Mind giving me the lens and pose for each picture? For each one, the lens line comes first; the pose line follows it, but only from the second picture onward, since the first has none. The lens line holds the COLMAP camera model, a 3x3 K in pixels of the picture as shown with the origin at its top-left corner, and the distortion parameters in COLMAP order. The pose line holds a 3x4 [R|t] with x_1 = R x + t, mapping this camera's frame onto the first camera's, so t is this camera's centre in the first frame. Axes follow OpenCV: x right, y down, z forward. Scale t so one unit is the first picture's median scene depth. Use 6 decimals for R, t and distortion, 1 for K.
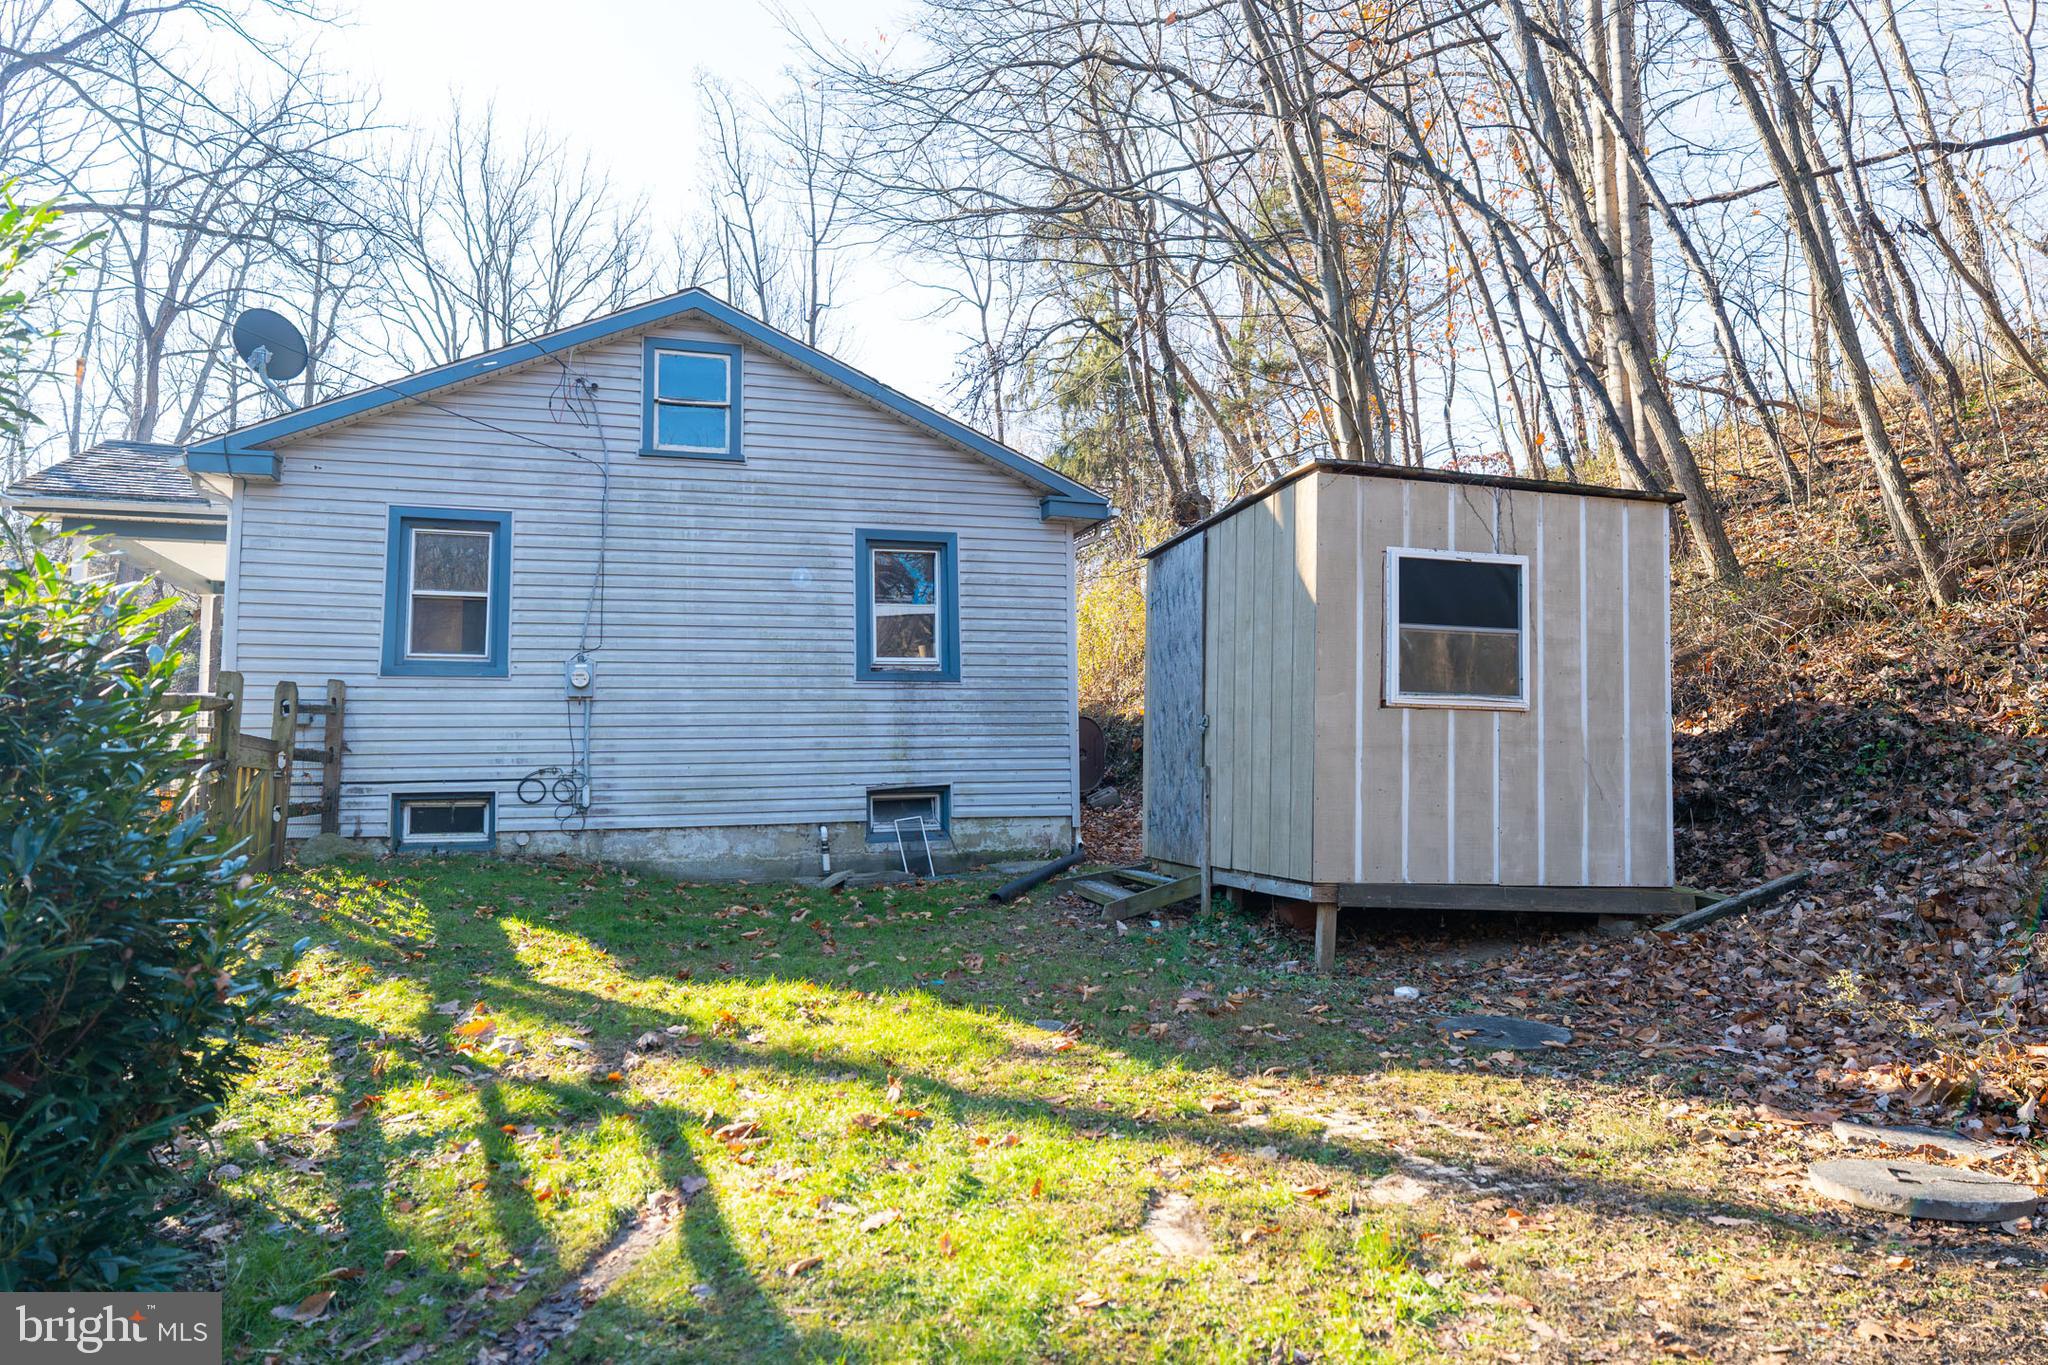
lens RADIAL K [[1302.0, 0, 1021.2], [0, 1302.0, 667.3], [0, 0, 1]] dist [0.019829, 0.000711]
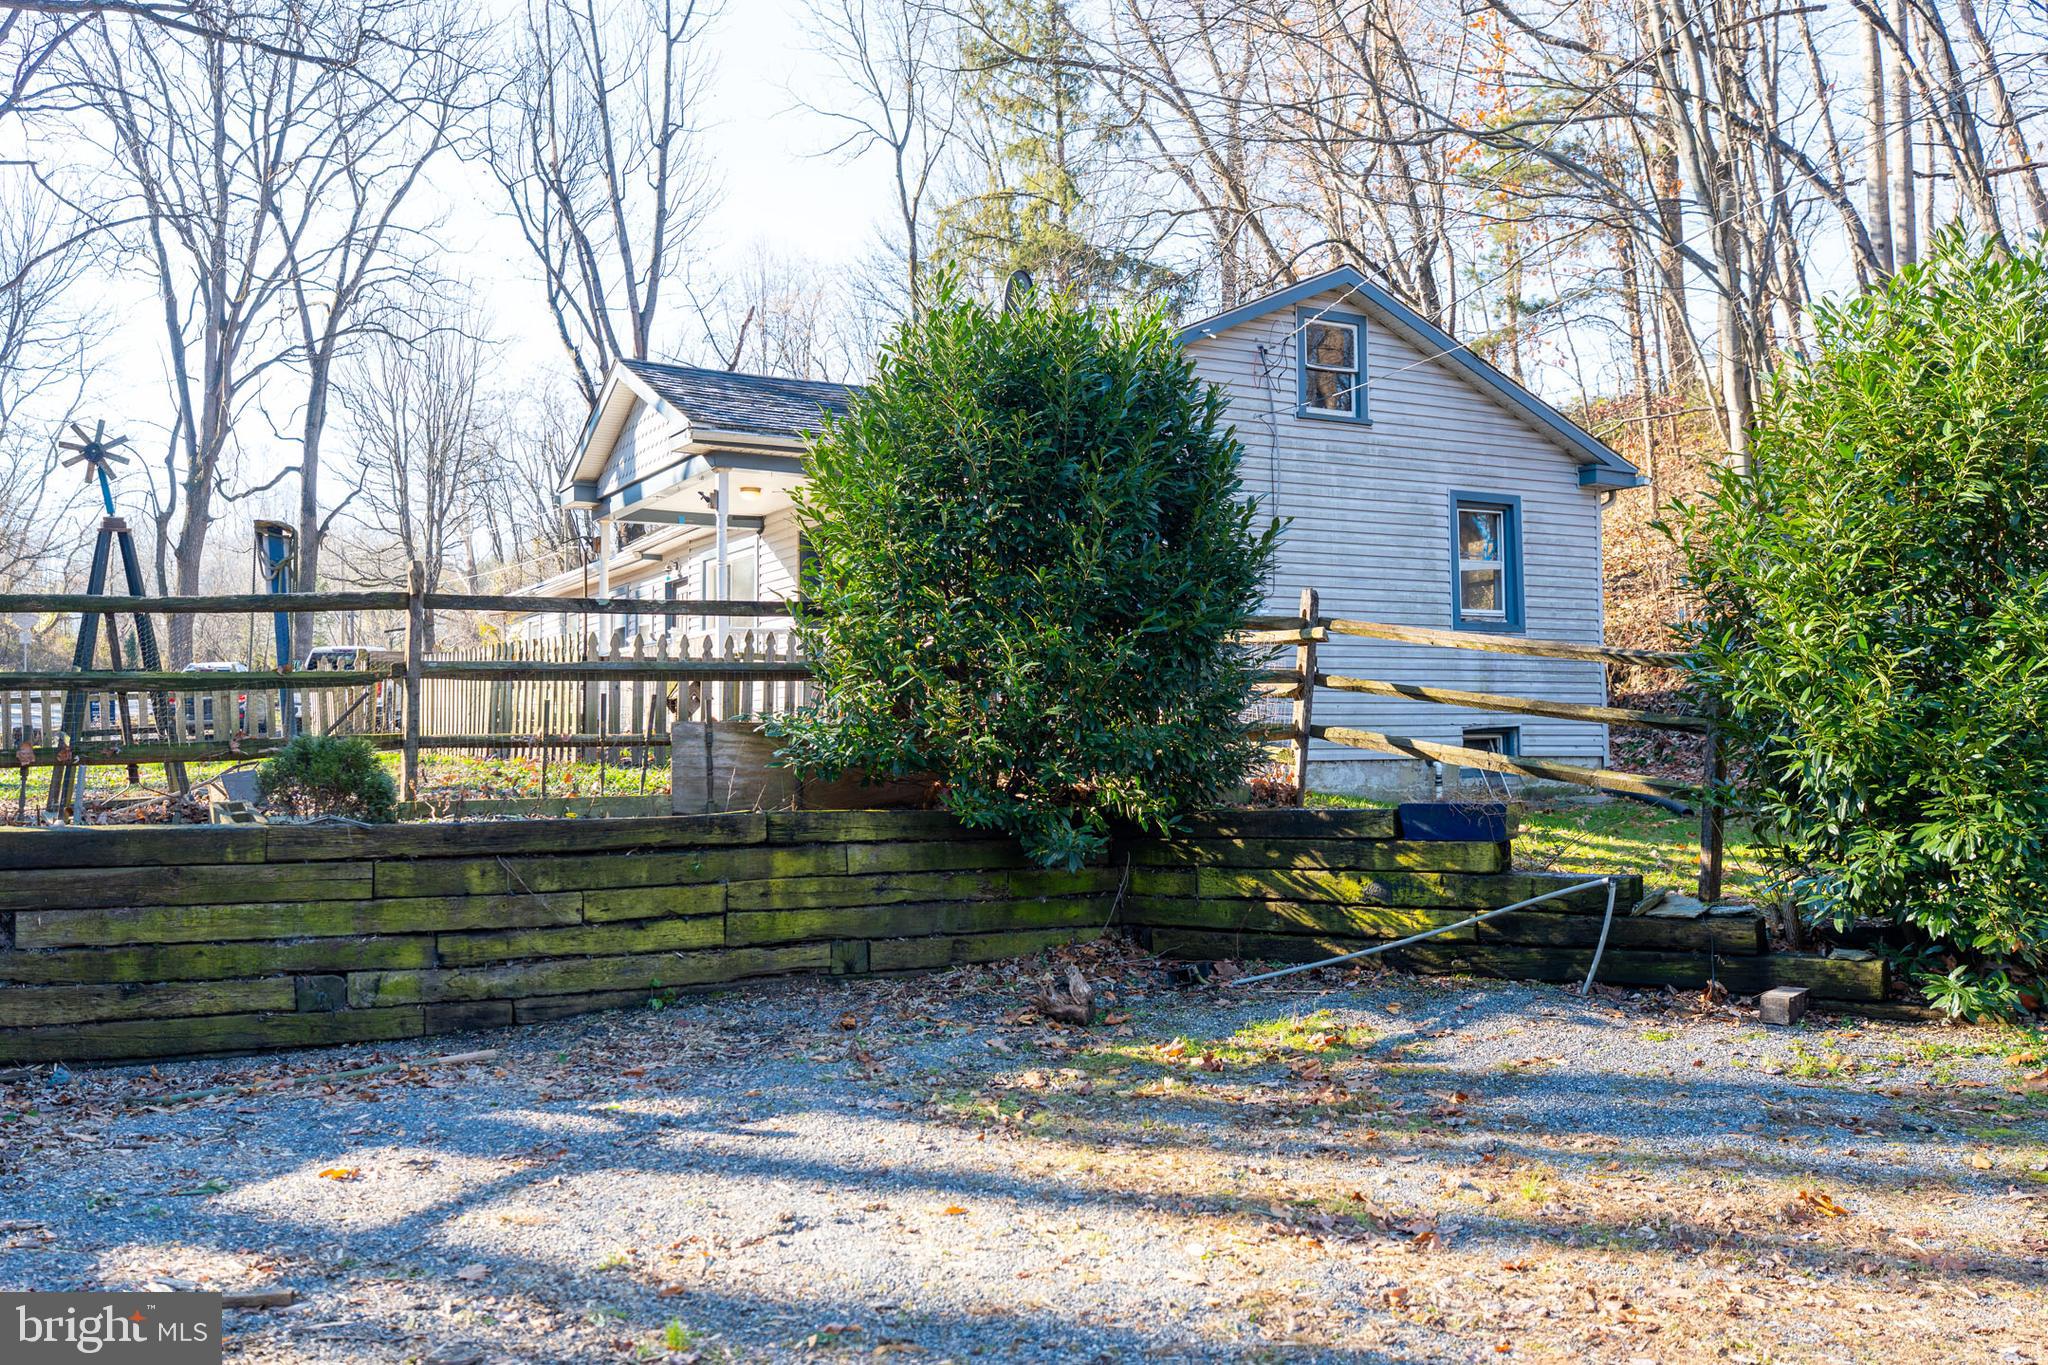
lens RADIAL K [[1855.7, 0, 1027.3], [0, 1855.7, 695.2], [0, 0, 1]] dist [0.006650, 0.000000]
pose [[0.975600, 0.011607, 0.219249, -0.796619], [-0.021095, 0.998937, 0.040984, 0.008344], [-0.218540, -0.044609, 0.974808, -0.433249]]
